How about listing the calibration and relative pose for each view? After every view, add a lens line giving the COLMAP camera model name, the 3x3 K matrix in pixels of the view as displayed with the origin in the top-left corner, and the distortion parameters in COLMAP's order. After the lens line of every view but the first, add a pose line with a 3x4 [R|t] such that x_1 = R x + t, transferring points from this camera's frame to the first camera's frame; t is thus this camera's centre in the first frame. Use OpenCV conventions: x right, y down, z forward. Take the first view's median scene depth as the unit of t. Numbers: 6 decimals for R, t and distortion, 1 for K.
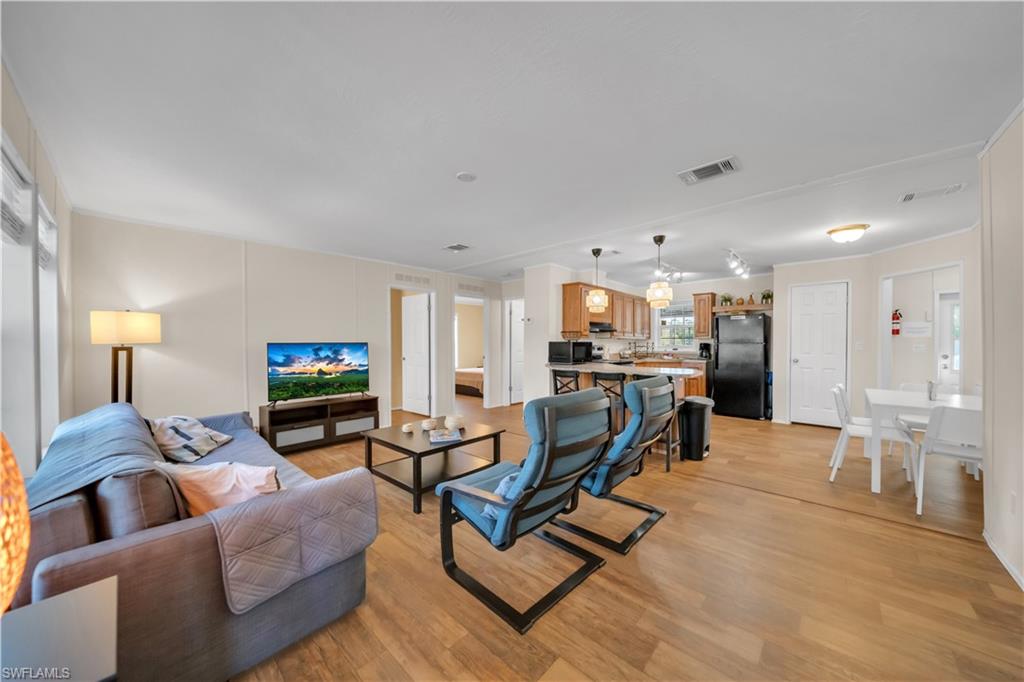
lens RADIAL K [[352.6, 0, 515.8], [0, 352.6, 348.0], [0, 0, 1]] dist [-0.004624, 0.000068]
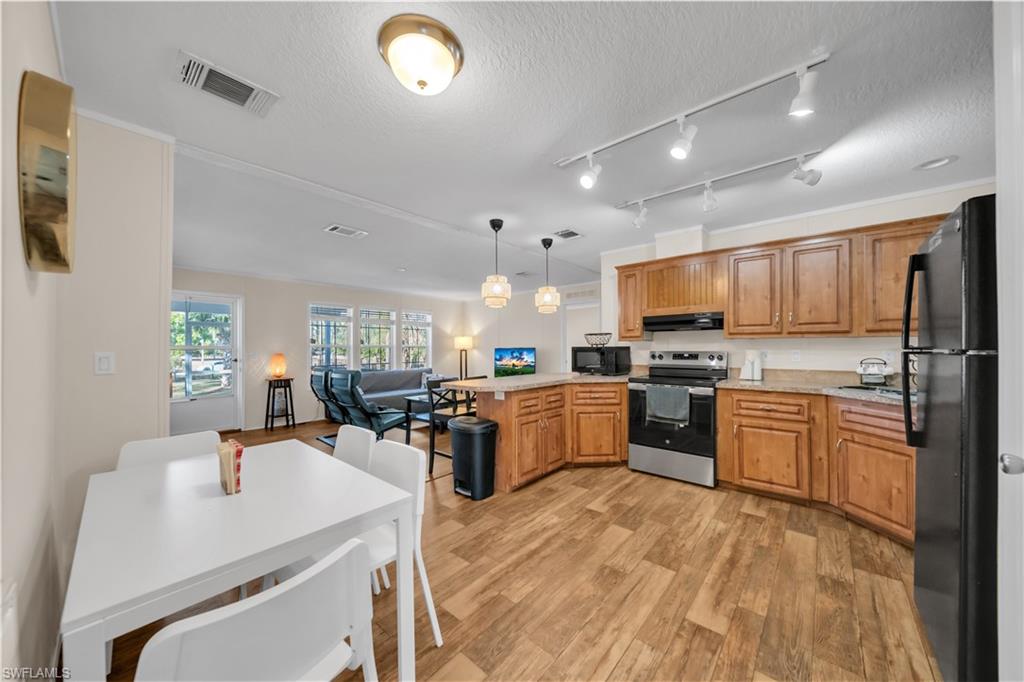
lens RADIAL K [[352.6, 0, 507.2], [0, 352.6, 344.6], [0, 0, 1]] dist [-0.004624, 0.000068]
pose [[0.020607, -0.009702, -0.999741, 0.940392], [-0.009654, 0.999904, -0.009903, -0.011672], [0.999741, 0.009856, 0.020511, 0.762133]]
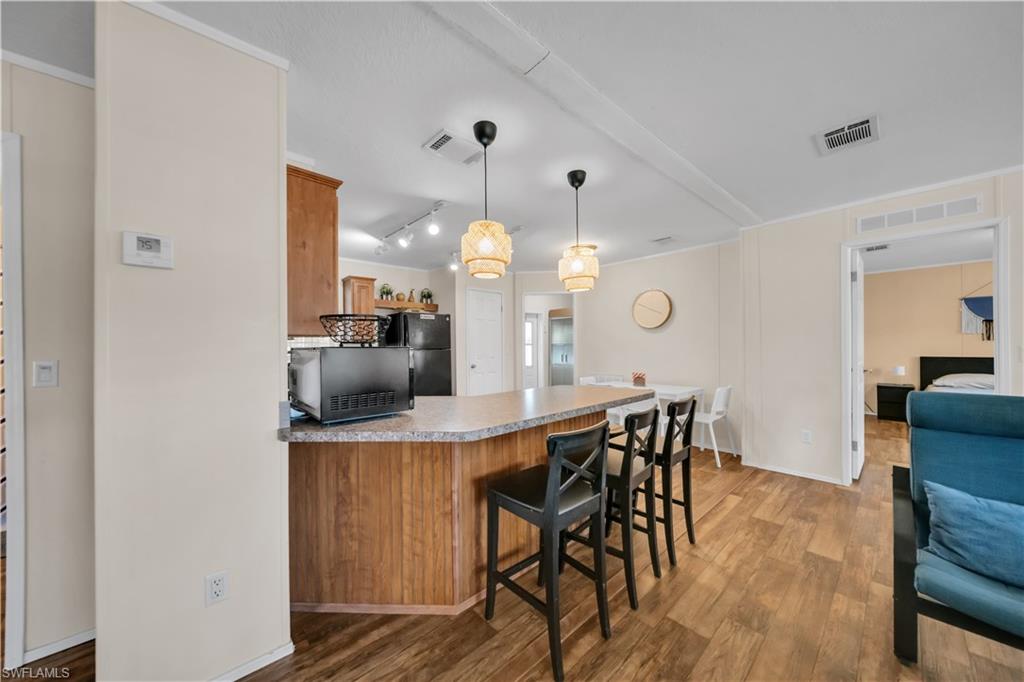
lens RADIAL K [[352.6, 0, 501.2], [0, 352.6, 340.0], [0, 0, 1]] dist [-0.004624, 0.000068]
pose [[0.085985, 0.016432, 0.996161, -0.164951], [0.025332, 0.999505, -0.018674, -0.016104], [-0.995974, 0.026840, 0.085526, 0.819459]]
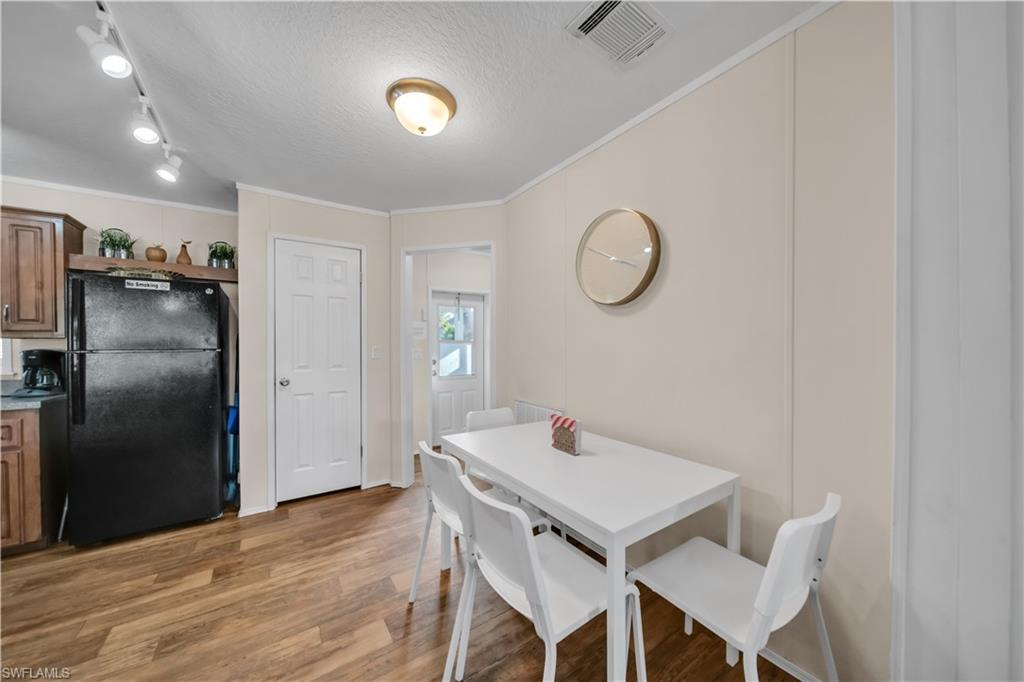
lens RADIAL K [[352.6, 0, 510.1], [0, 352.6, 346.2], [0, 0, 1]] dist [-0.004624, 0.000068]
pose [[0.225657, -0.006541, 0.974185, 0.358426], [0.019201, 0.999813, 0.002265, -0.011658], [-0.974018, 0.018194, 0.225740, 0.547334]]
